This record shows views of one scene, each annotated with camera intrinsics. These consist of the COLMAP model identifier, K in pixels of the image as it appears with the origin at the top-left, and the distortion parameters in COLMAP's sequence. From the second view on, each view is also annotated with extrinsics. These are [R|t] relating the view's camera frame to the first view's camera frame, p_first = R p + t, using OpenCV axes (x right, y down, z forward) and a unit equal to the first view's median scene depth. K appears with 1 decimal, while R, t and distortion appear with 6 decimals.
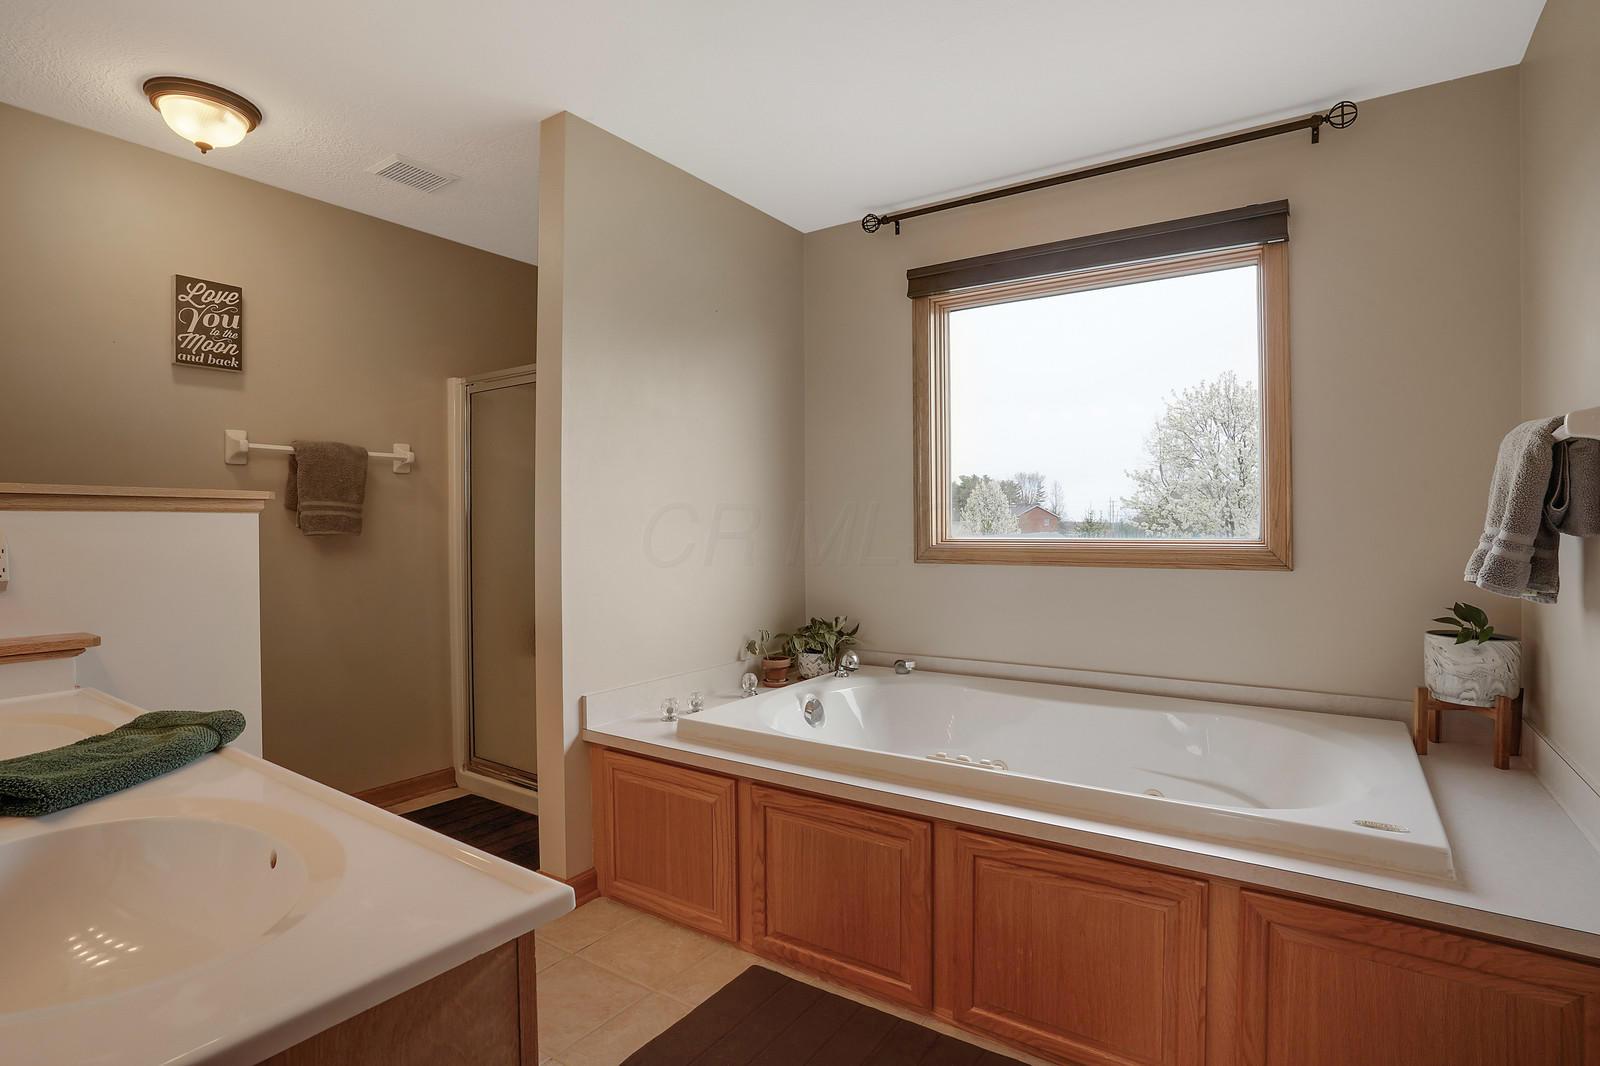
lens RADIAL K [[799.1, 0, 800.0], [0, 799.1, 533.1], [0, 0, 1]] dist [-0.018602, -0.000698]
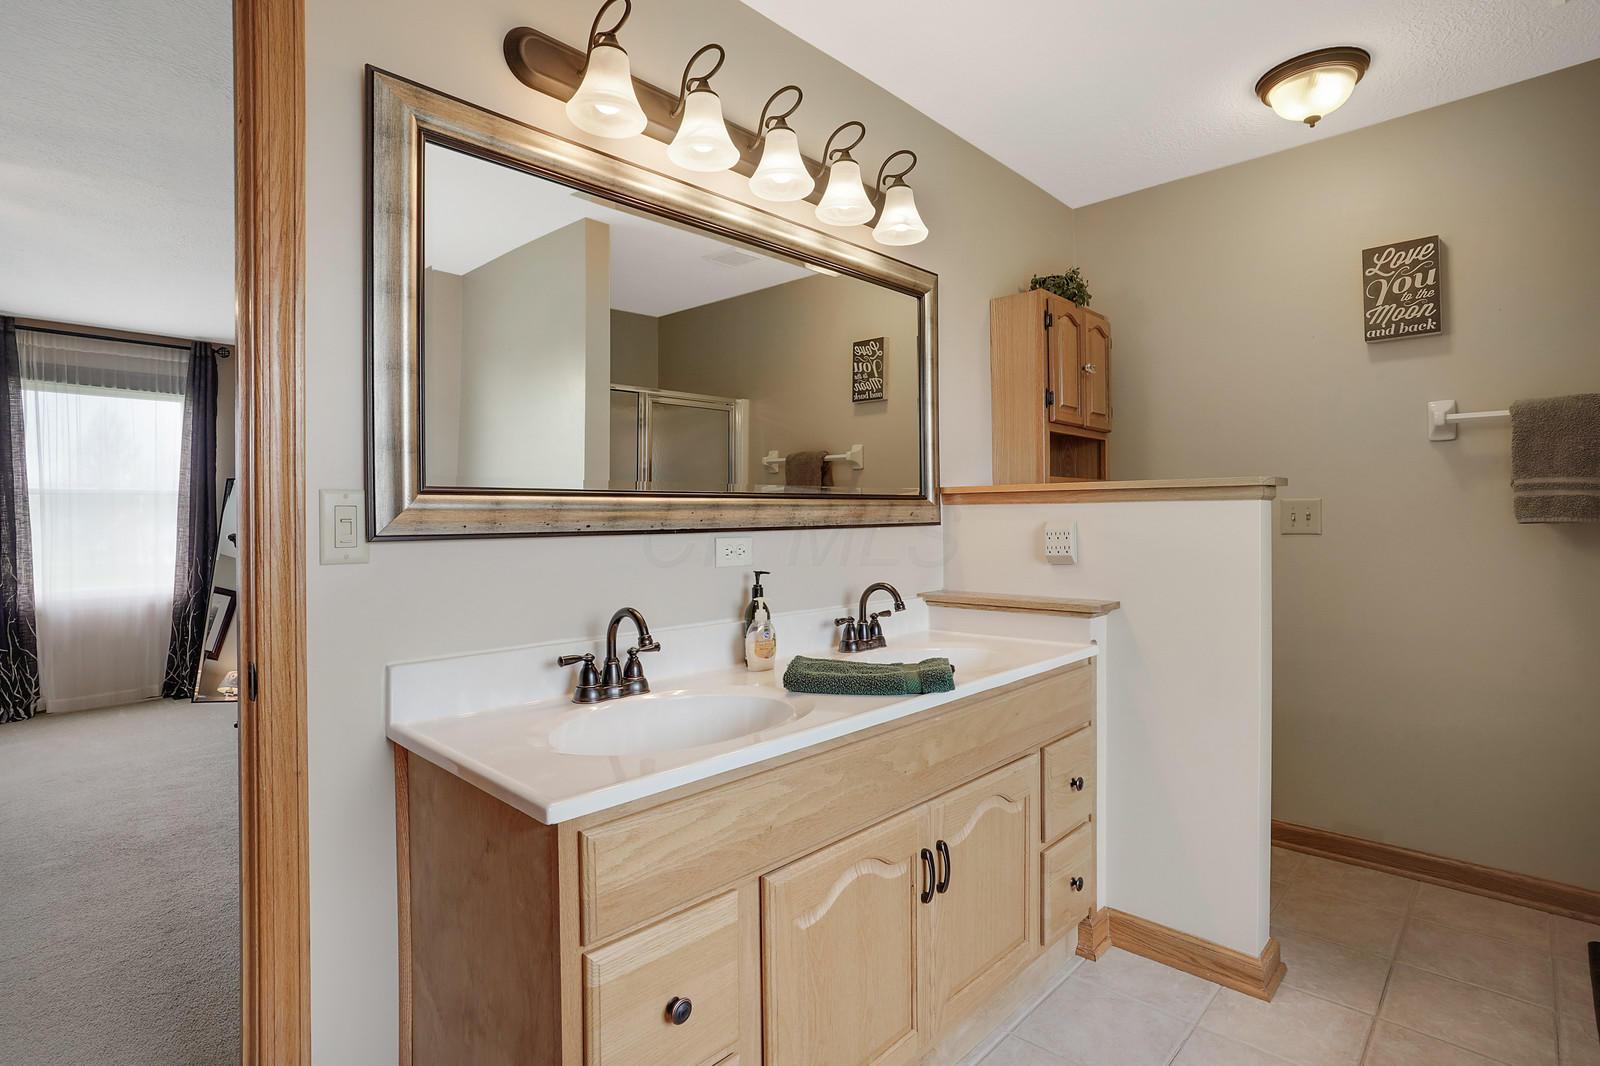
lens RADIAL K [[799.1, 0, 798.4], [0, 799.1, 523.1], [0, 0, 1]] dist [-0.018602, -0.000698]
pose [[-0.154411, 0.010613, -0.987950, 0.258118], [-0.000223, 0.999942, 0.010777, -0.005838], [0.988007, 0.001885, -0.154399, 0.454728]]
